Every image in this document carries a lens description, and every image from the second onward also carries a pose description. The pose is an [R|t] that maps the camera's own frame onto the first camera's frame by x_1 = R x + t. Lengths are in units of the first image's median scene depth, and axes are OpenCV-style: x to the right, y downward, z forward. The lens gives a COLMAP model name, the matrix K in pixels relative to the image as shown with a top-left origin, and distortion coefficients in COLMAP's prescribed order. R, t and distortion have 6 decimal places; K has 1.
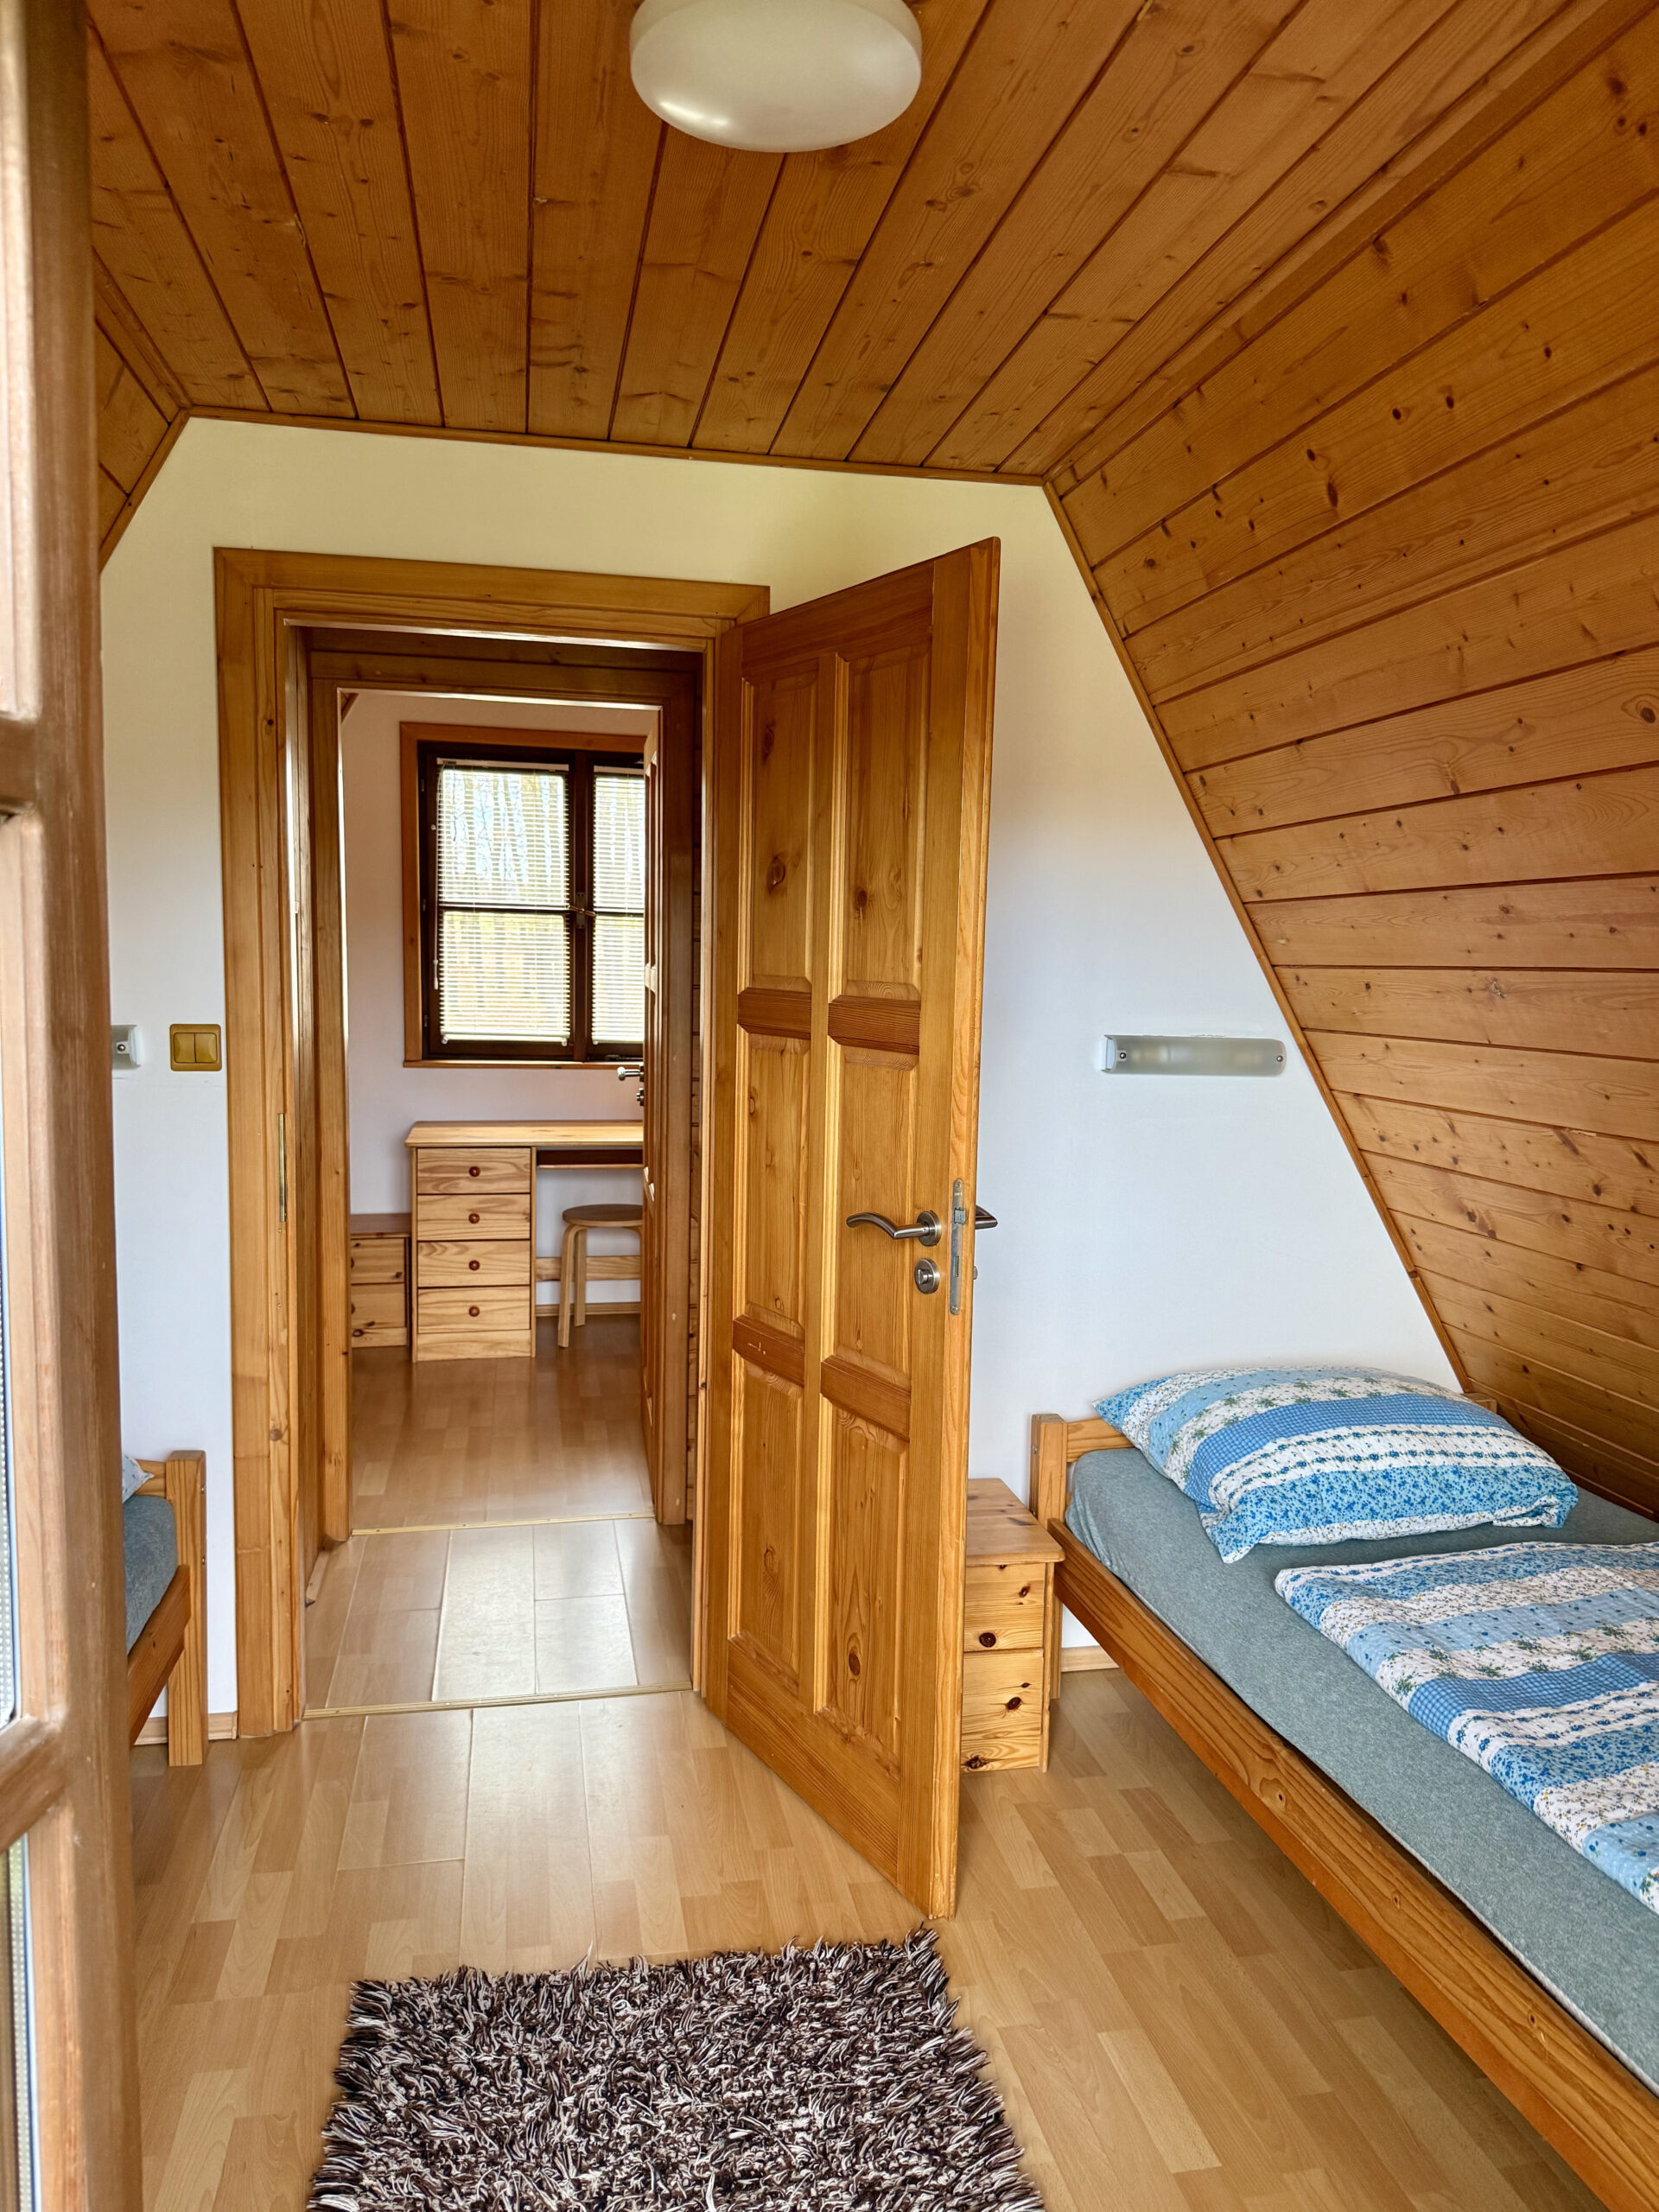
lens RADIAL K [[1523.8, 0, 829.5], [0, 1523.8, 1106.0], [0, 0, 1]] dist [0.002377, 0.000501]
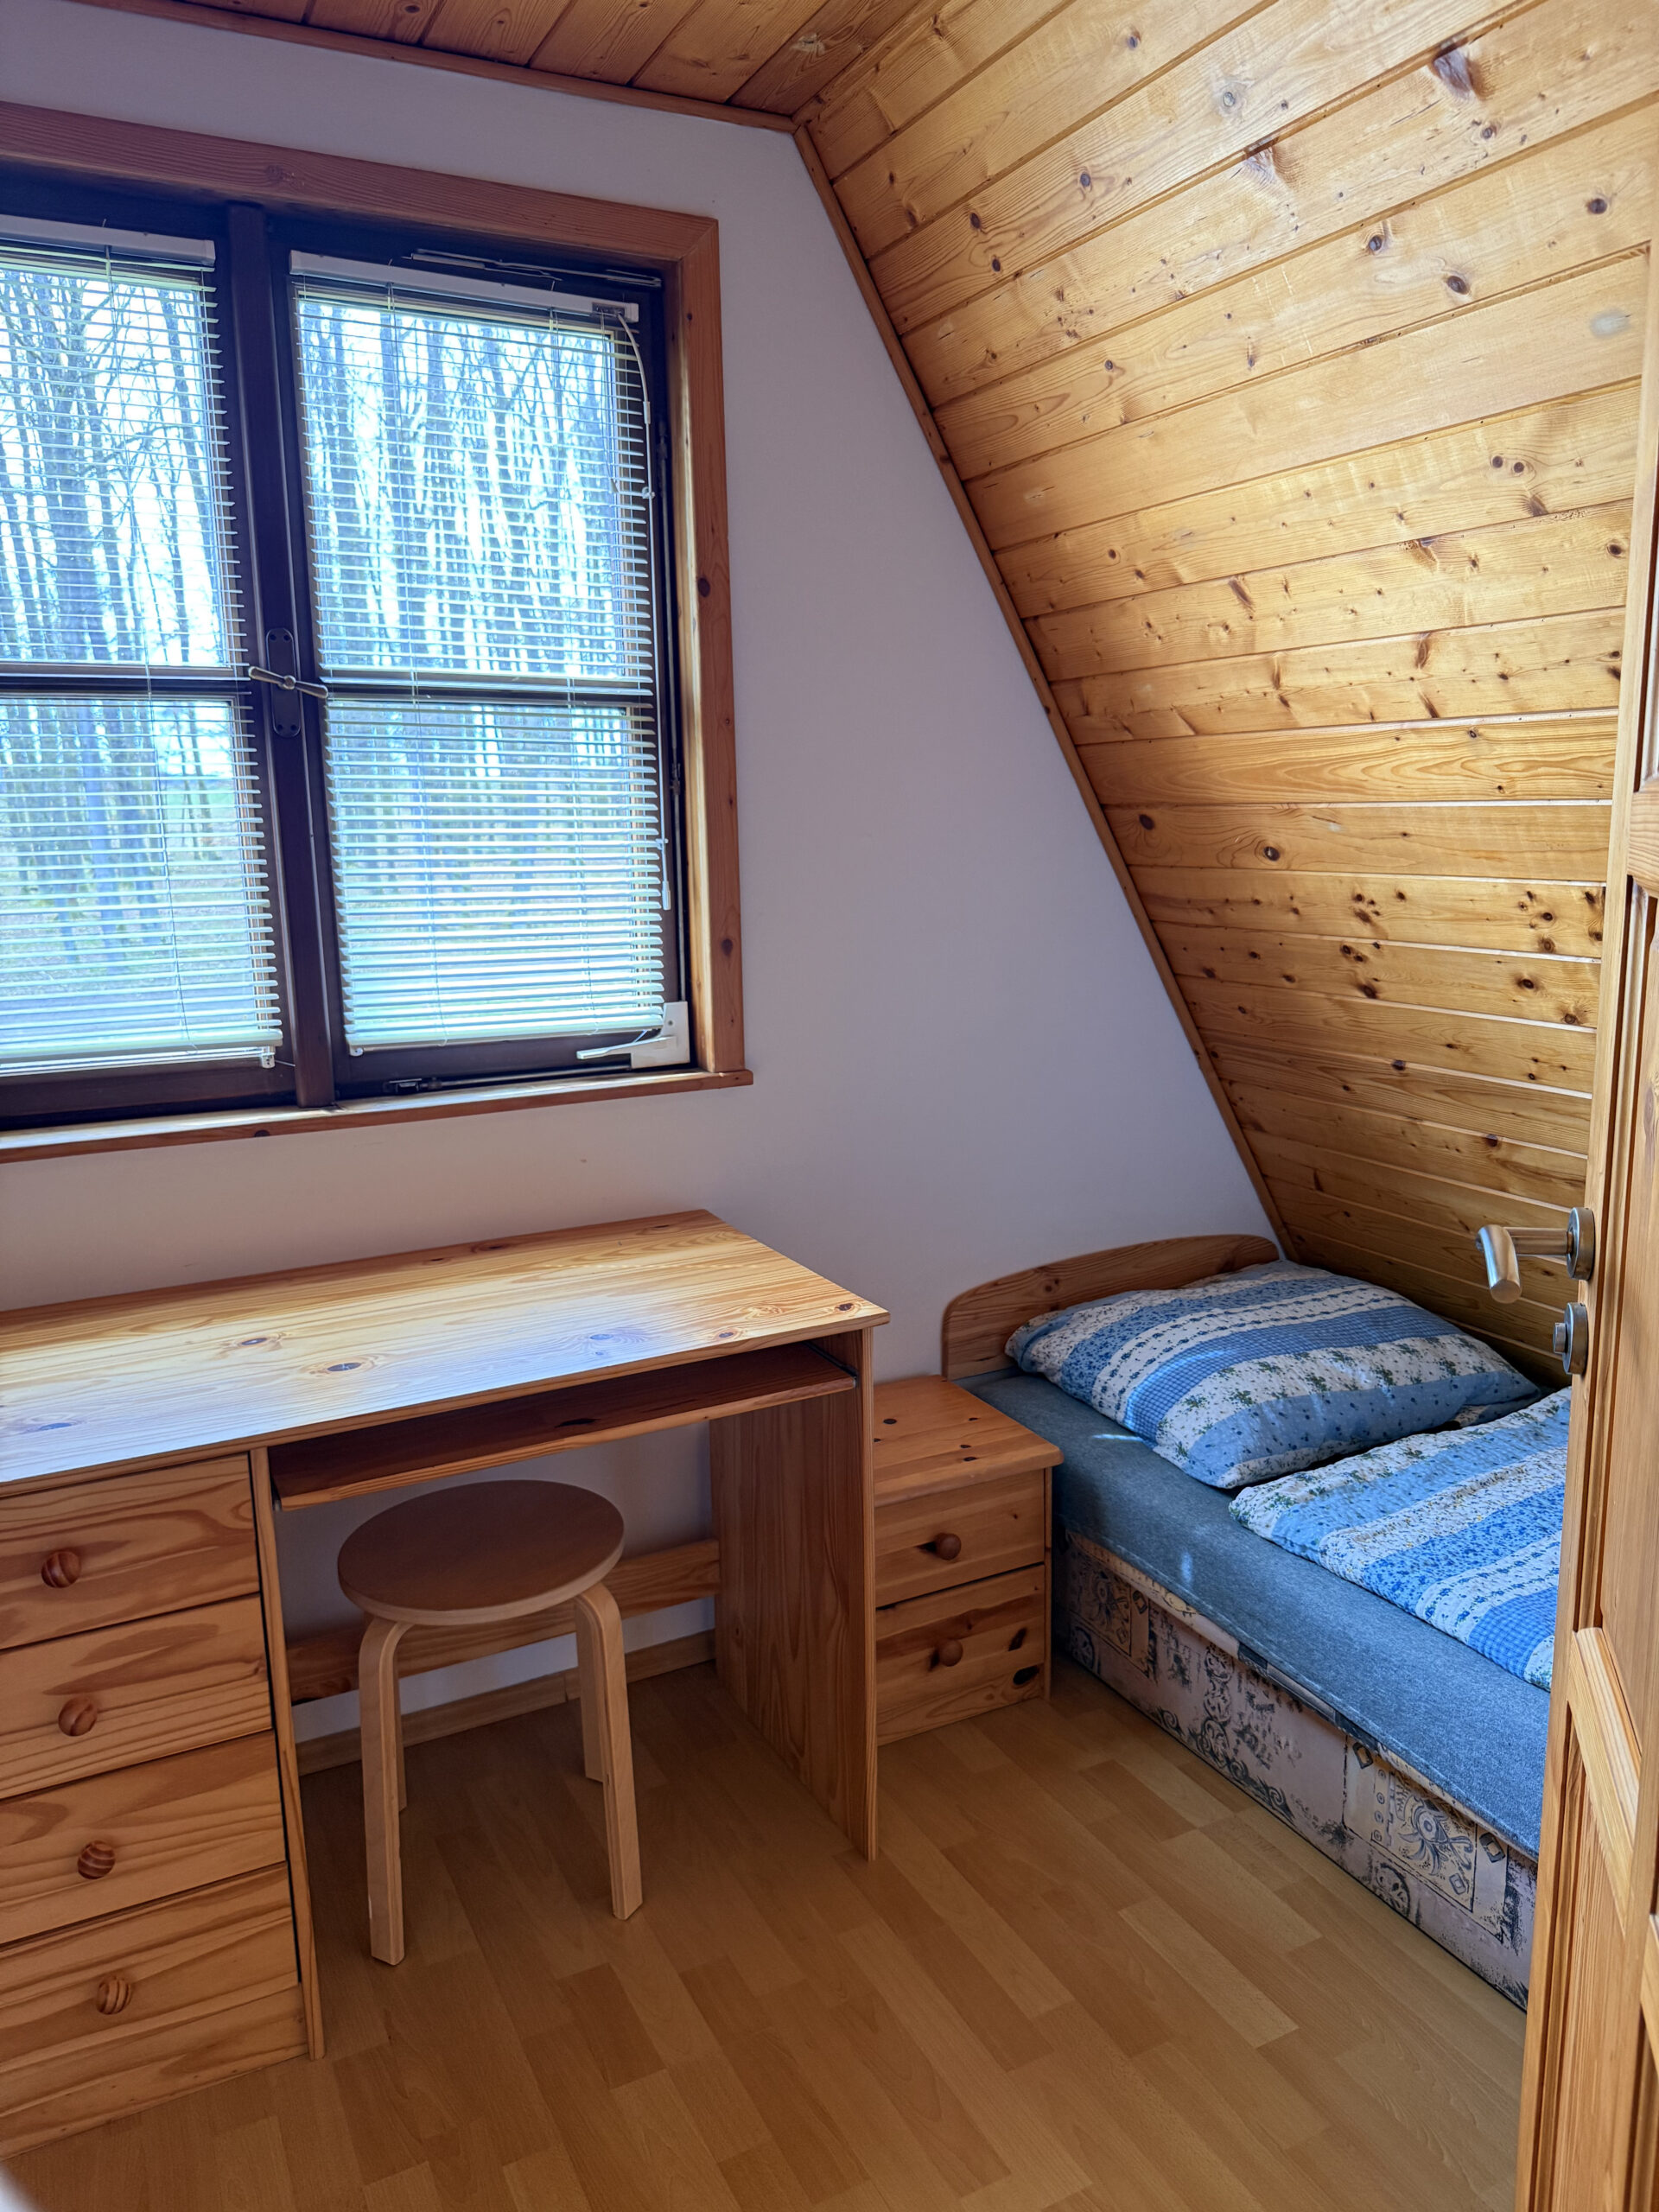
lens RADIAL K [[1565.6, 0, 829.5], [0, 1565.6, 1106.0], [0, 0, 1]] dist [-0.010601, -0.004195]
pose [[0.958377, -0.089599, 0.271082, -0.148981], [0.070844, 0.994416, 0.078216, -0.050419], [-0.276577, -0.055756, 0.959373, 0.611905]]
